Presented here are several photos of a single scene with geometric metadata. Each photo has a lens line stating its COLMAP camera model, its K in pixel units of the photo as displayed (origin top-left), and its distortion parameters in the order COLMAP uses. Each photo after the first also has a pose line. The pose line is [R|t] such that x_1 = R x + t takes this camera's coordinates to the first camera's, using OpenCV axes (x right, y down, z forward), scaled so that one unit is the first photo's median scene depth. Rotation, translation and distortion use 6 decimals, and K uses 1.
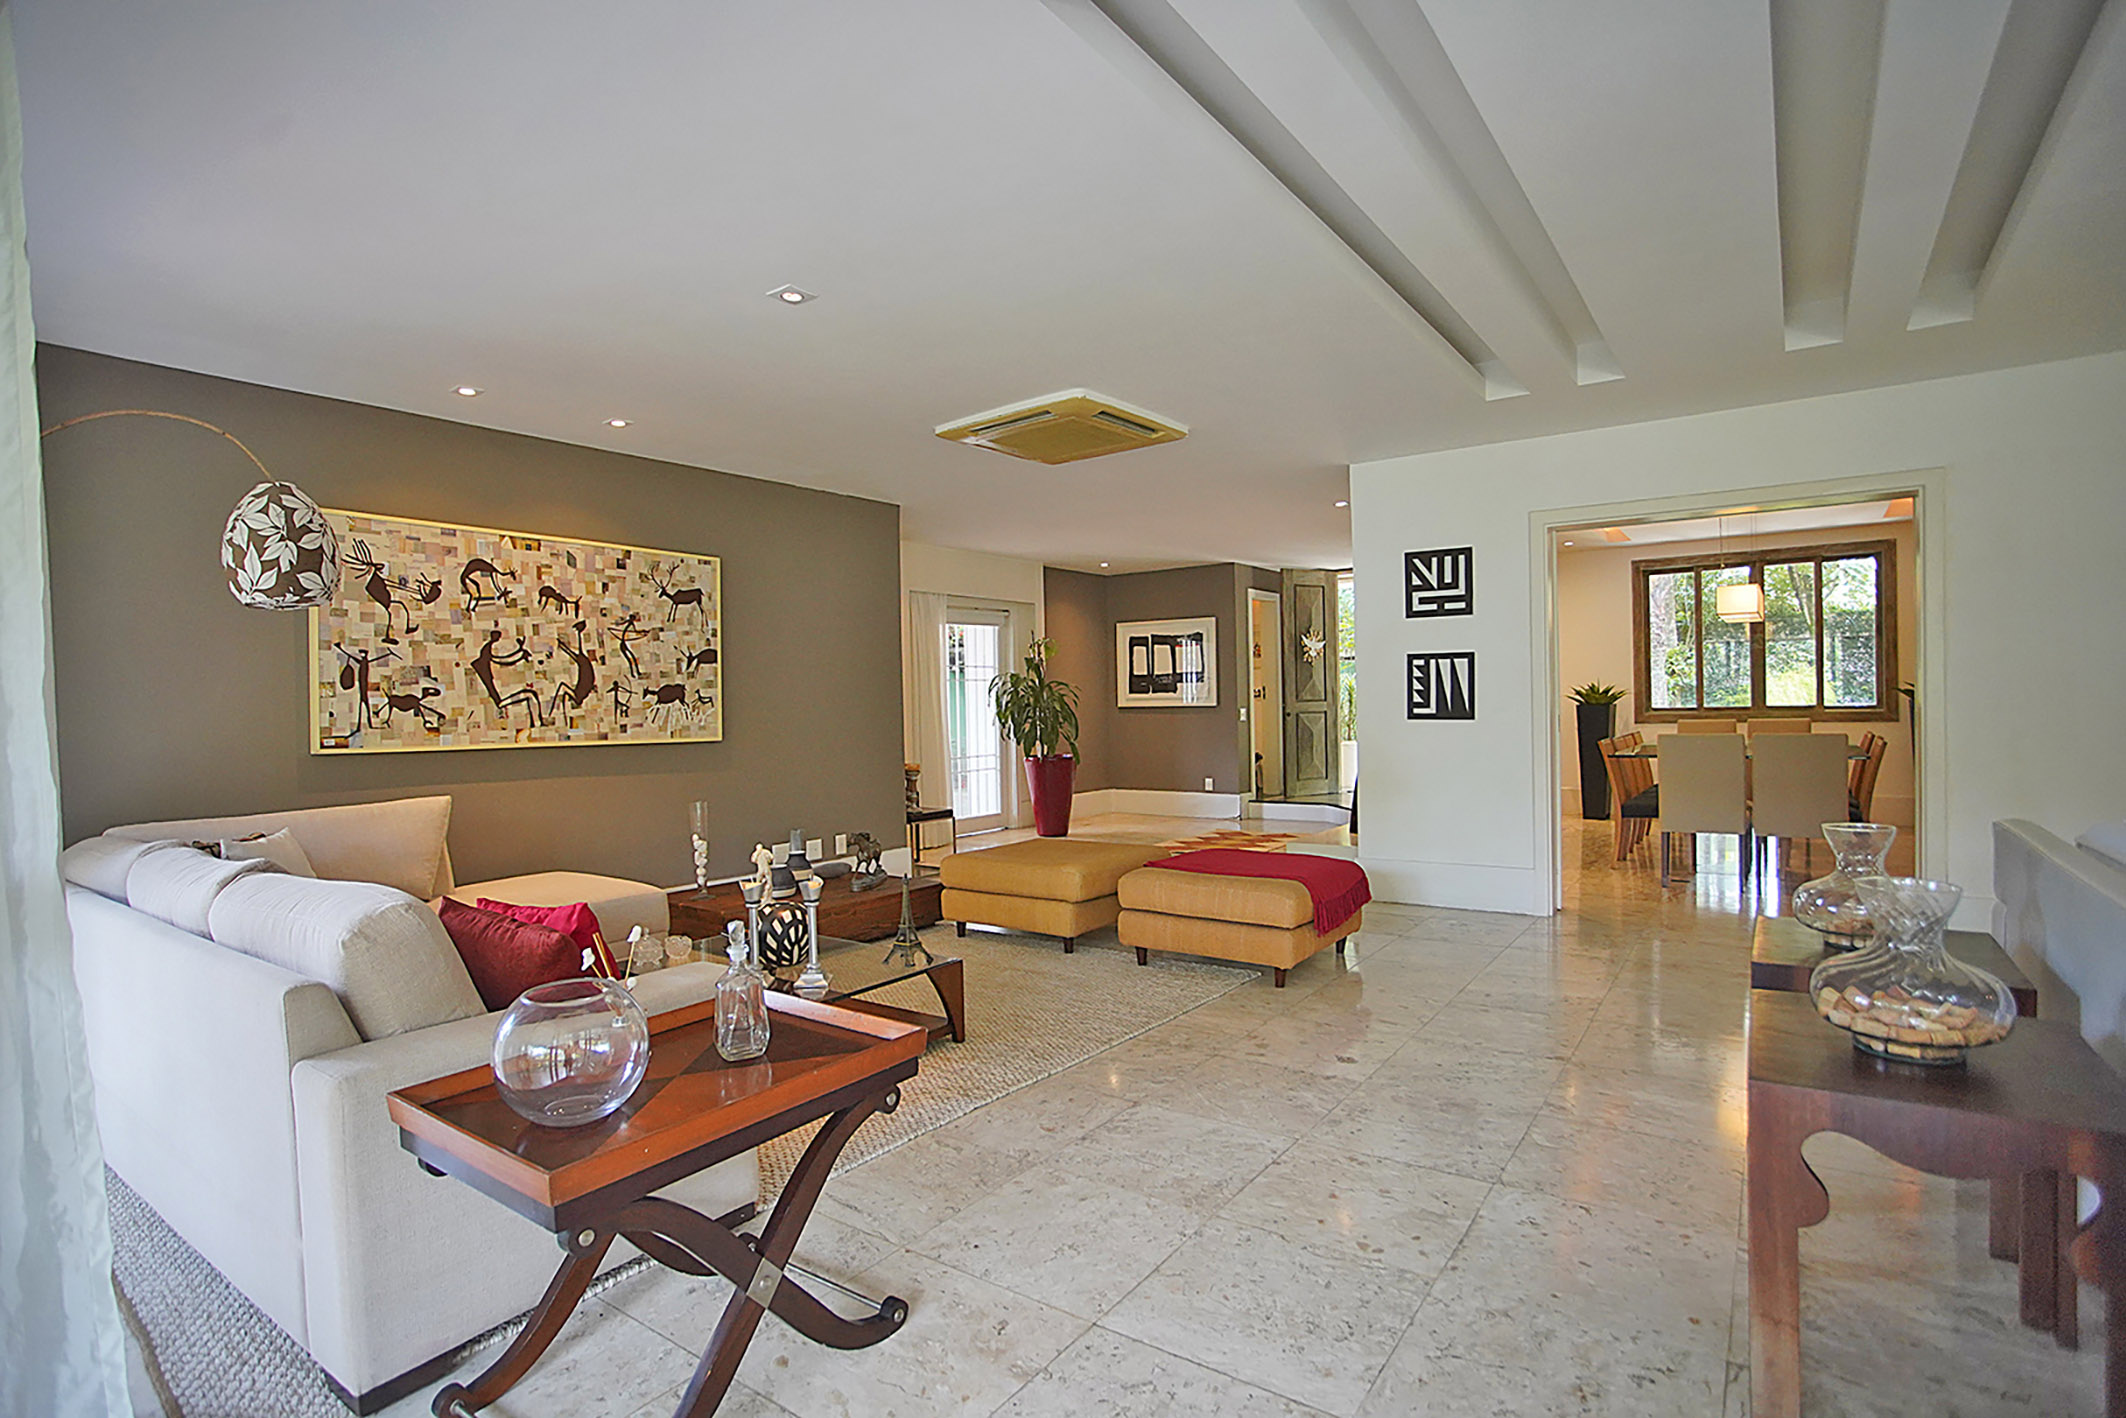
lens RADIAL K [[1033.1, 0, 1070.0], [0, 1033.1, 729.6], [0, 0, 1]] dist [-0.030305, 0.005732]
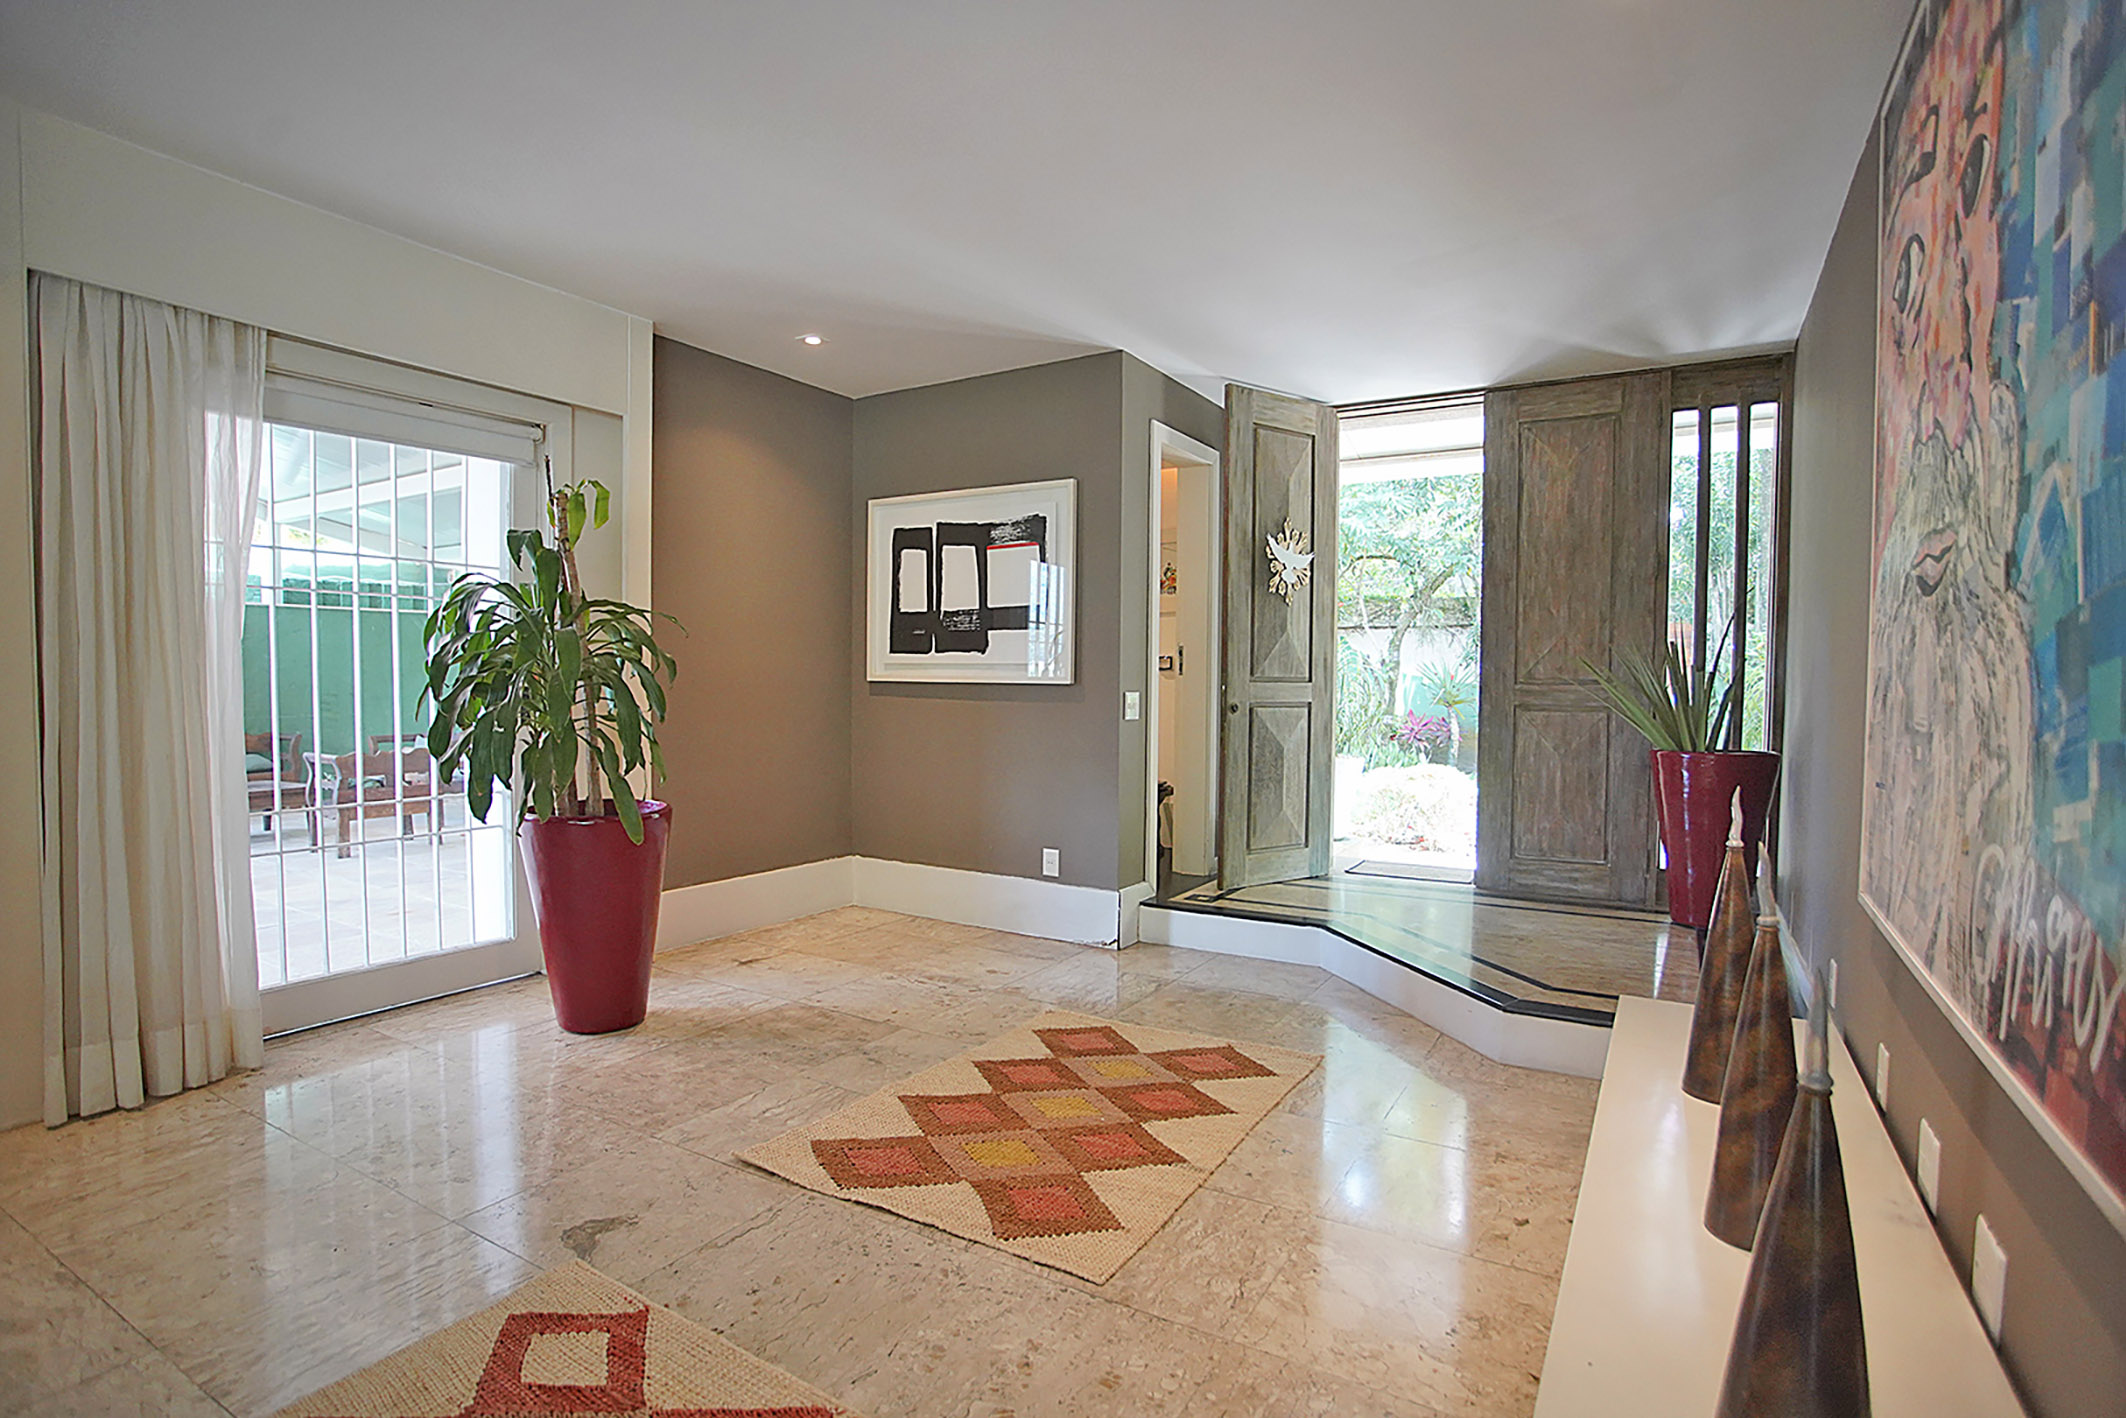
lens RADIAL K [[1033.1, 0, 1050.2], [0, 1033.1, 721.5], [0, 0, 1]] dist [-0.030305, 0.005732]
pose [[0.997126, 0.028420, 0.070235, 0.098902], [-0.029153, 0.999530, 0.009432, -0.010806], [-0.069934, -0.011452, 0.997486, 0.546774]]
